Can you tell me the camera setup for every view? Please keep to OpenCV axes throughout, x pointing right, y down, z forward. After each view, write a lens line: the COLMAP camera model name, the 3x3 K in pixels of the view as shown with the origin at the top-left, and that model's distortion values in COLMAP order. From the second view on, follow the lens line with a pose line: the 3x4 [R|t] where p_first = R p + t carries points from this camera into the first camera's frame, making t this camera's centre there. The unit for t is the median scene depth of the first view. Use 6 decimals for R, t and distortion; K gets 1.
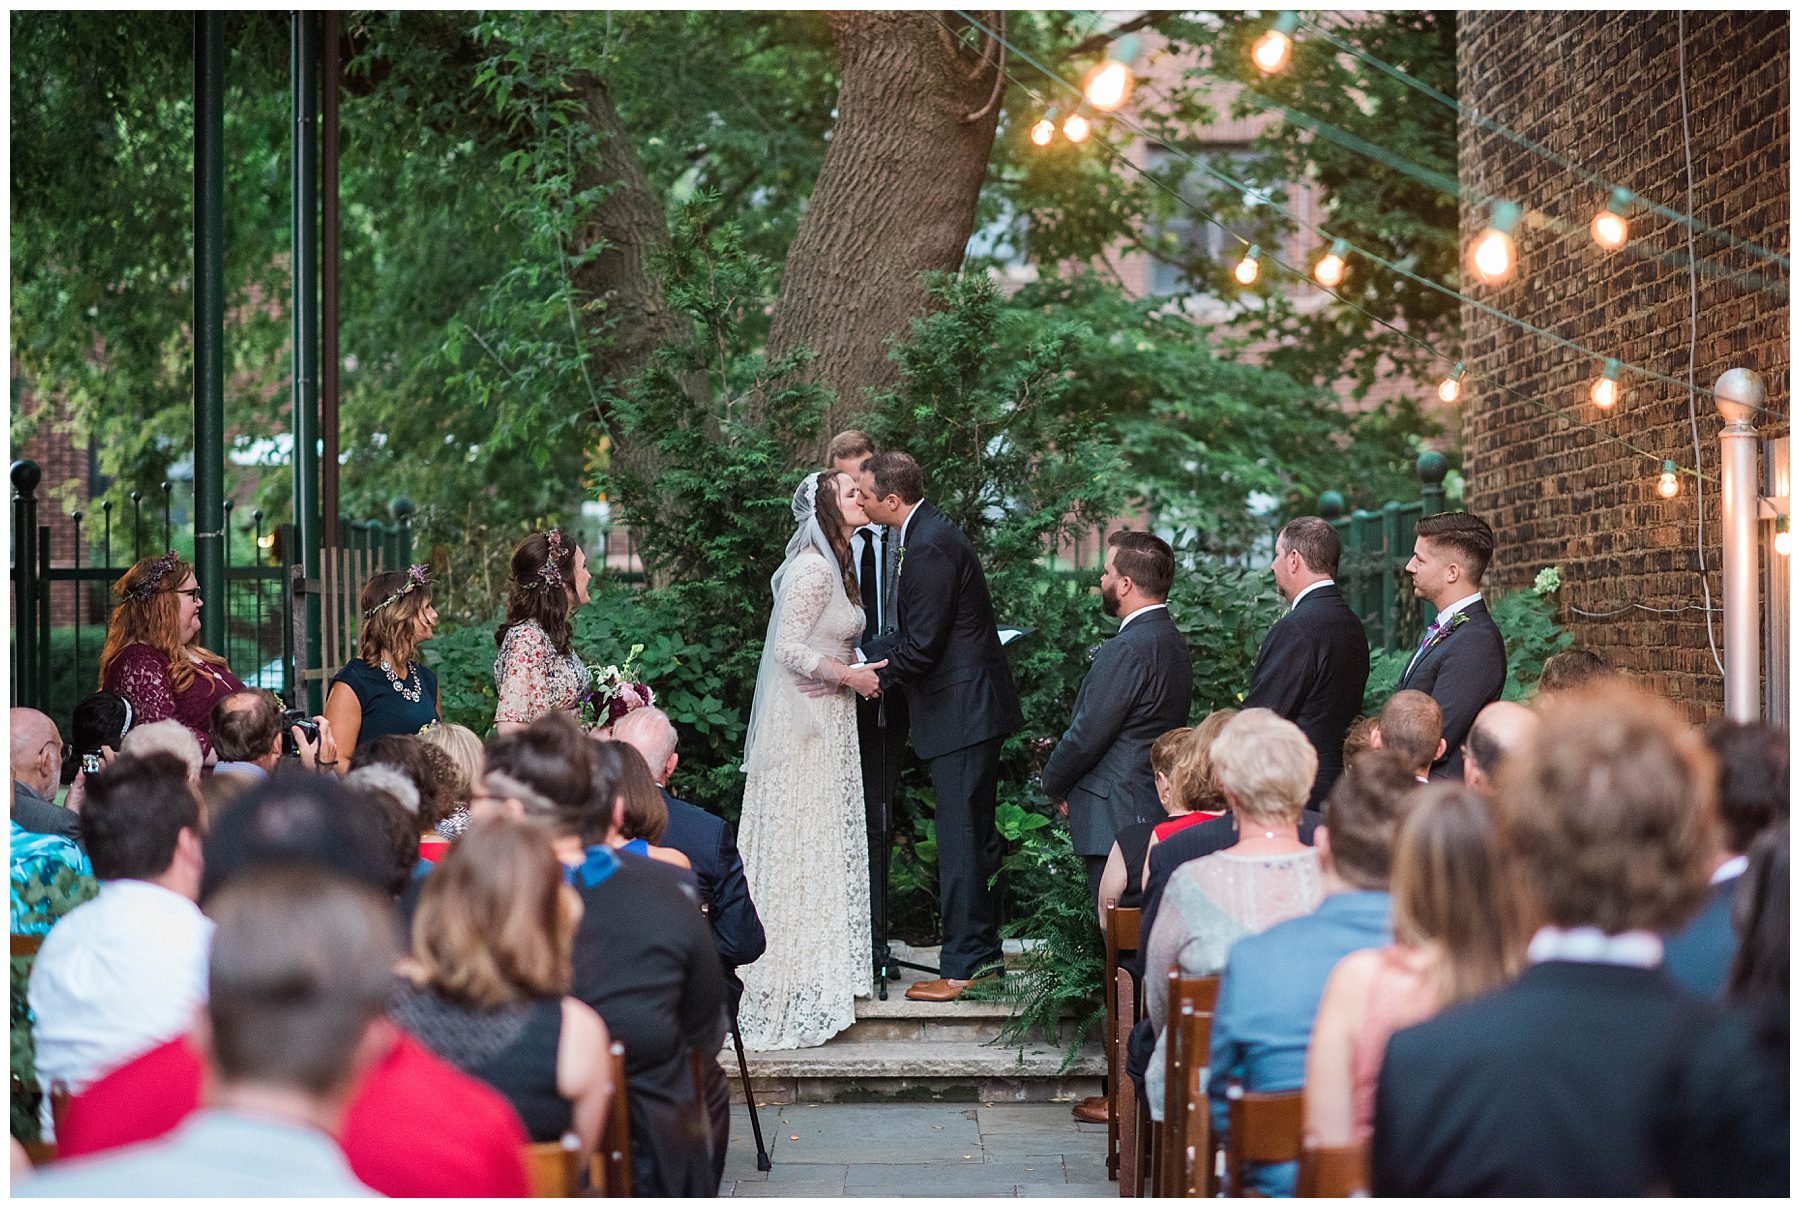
lens RADIAL K [[4417.0, 0, 906.5], [0, 4417.0, 607.7], [0, 0, 1]] dist [-0.339899, 0.000000]
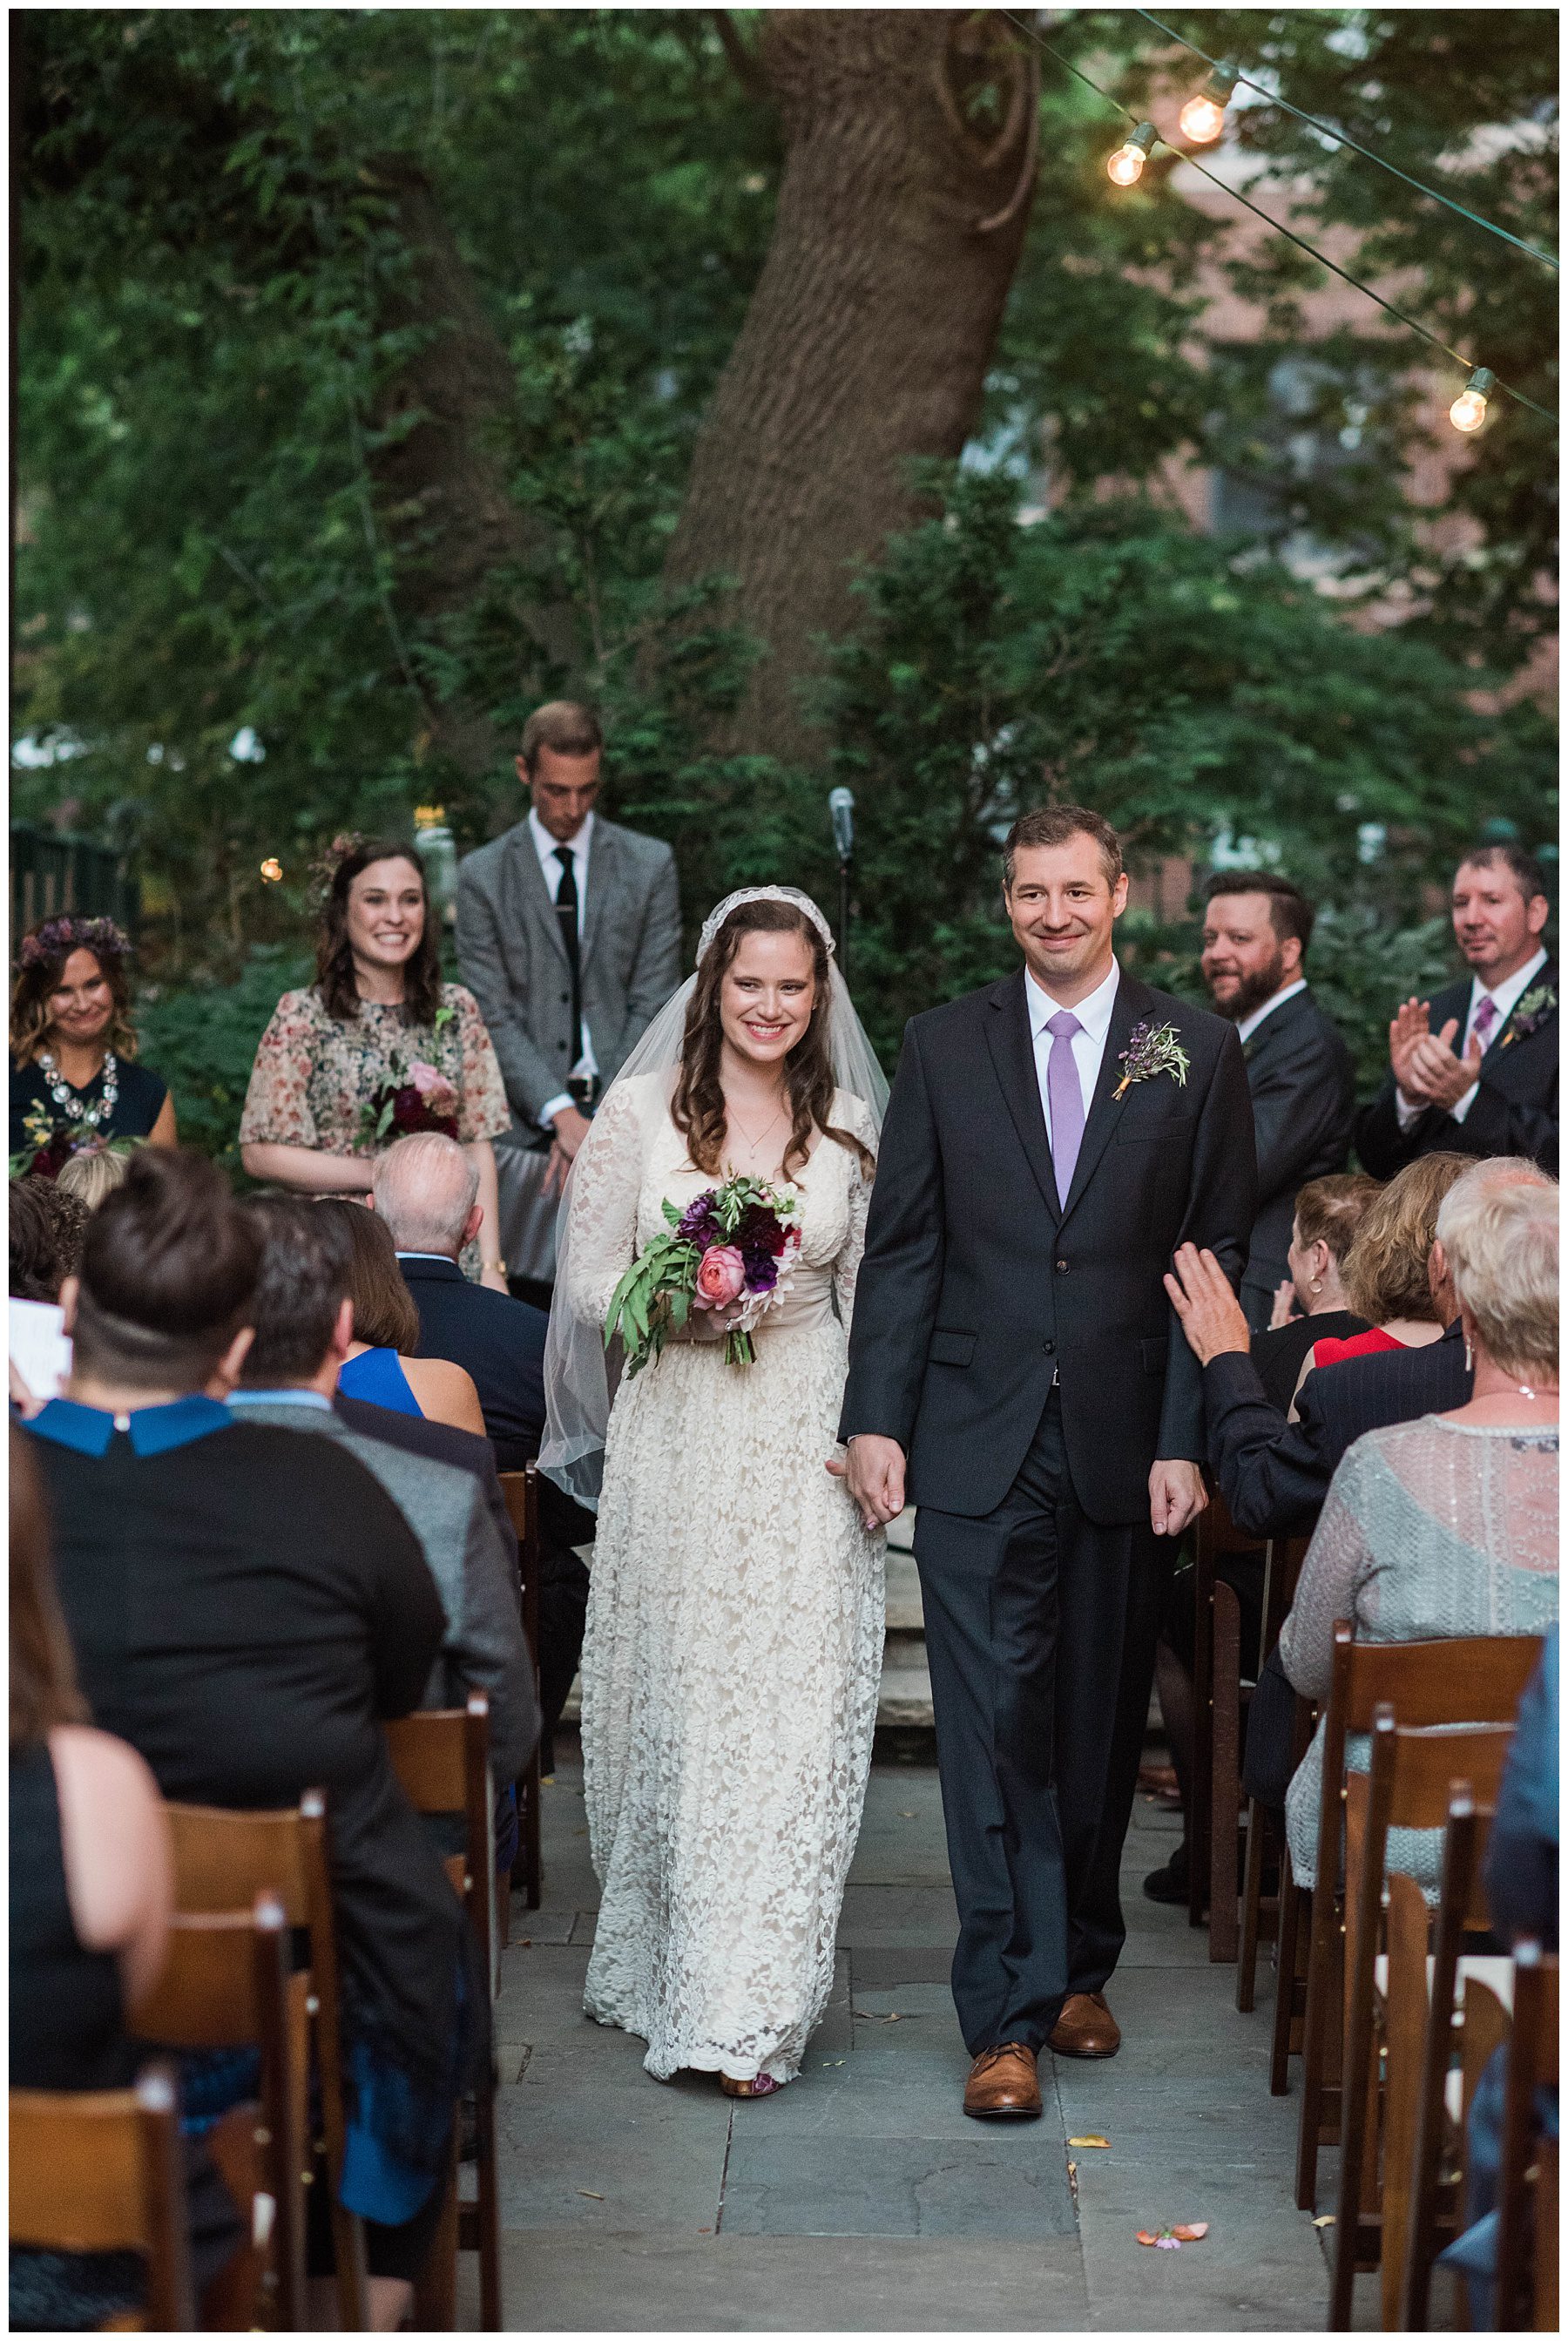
lens RADIAL K [[5744.1, 0, 770.1], [0, 5744.1, 1164.0], [0, 0, 1]] dist [-0.339899, 0.000000]
pose [[0.999680, 0.020214, -0.015241, -0.001319], [-0.019728, 0.999313, 0.031364, 0.001202], [0.015865, -0.031053, 0.999392, 0.150205]]
